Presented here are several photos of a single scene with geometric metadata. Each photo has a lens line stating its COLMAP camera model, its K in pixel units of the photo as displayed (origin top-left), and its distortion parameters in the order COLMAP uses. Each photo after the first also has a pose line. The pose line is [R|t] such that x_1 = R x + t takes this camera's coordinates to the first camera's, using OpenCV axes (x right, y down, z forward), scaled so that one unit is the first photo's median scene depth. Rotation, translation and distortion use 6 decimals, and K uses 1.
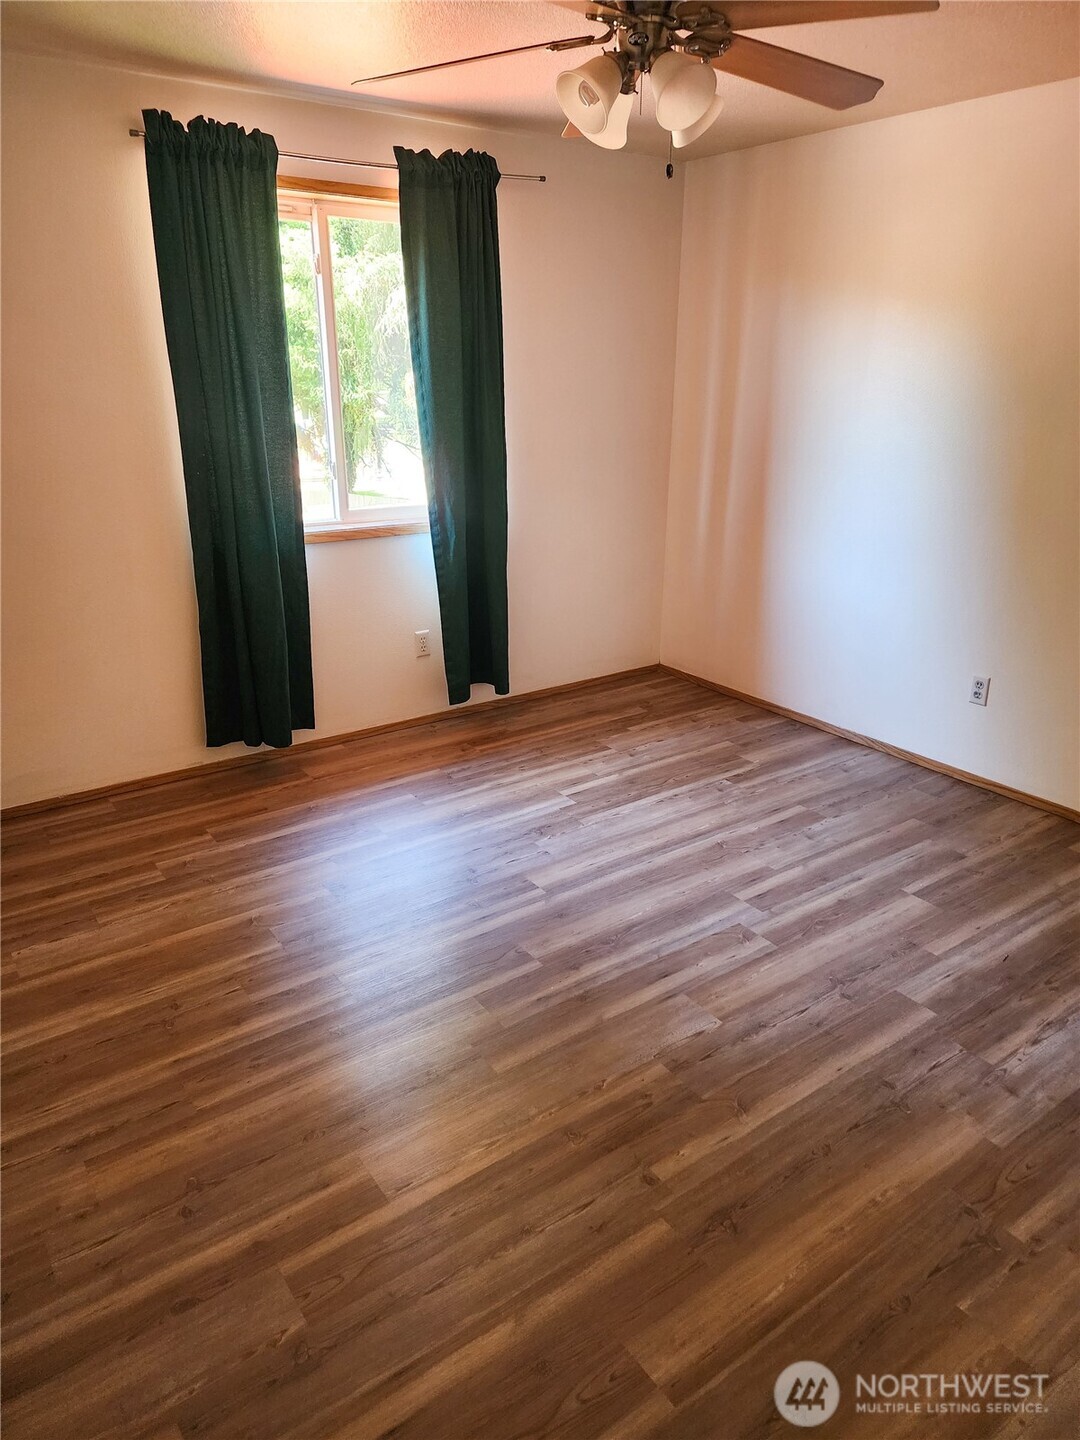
lens RADIAL K [[971.4, 0, 539.1], [0, 971.4, 715.8], [0, 0, 1]] dist [0.032467, -0.006548]
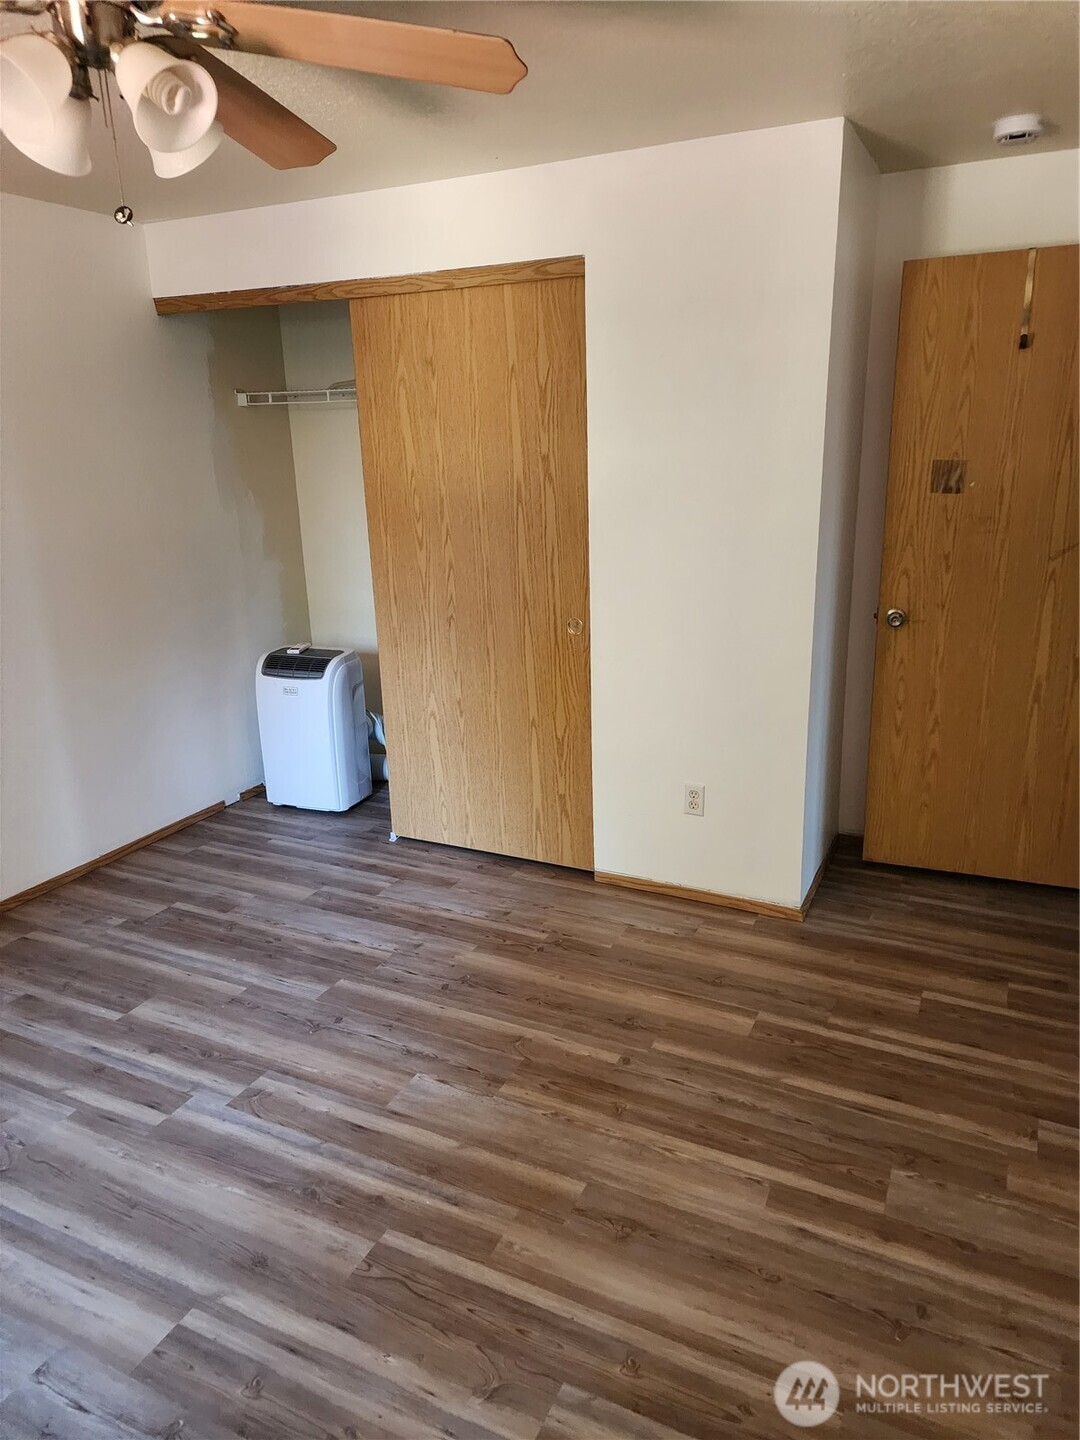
lens RADIAL K [[971.4, 0, 542.8], [0, 971.4, 734.5], [0, 0, 1]] dist [0.032467, -0.006548]
pose [[-0.486979, -0.253979, 0.835671, -0.647818], [0.315339, 0.841125, 0.439397, -0.402286], [-0.814502, 0.477496, -0.329521, 1.037092]]
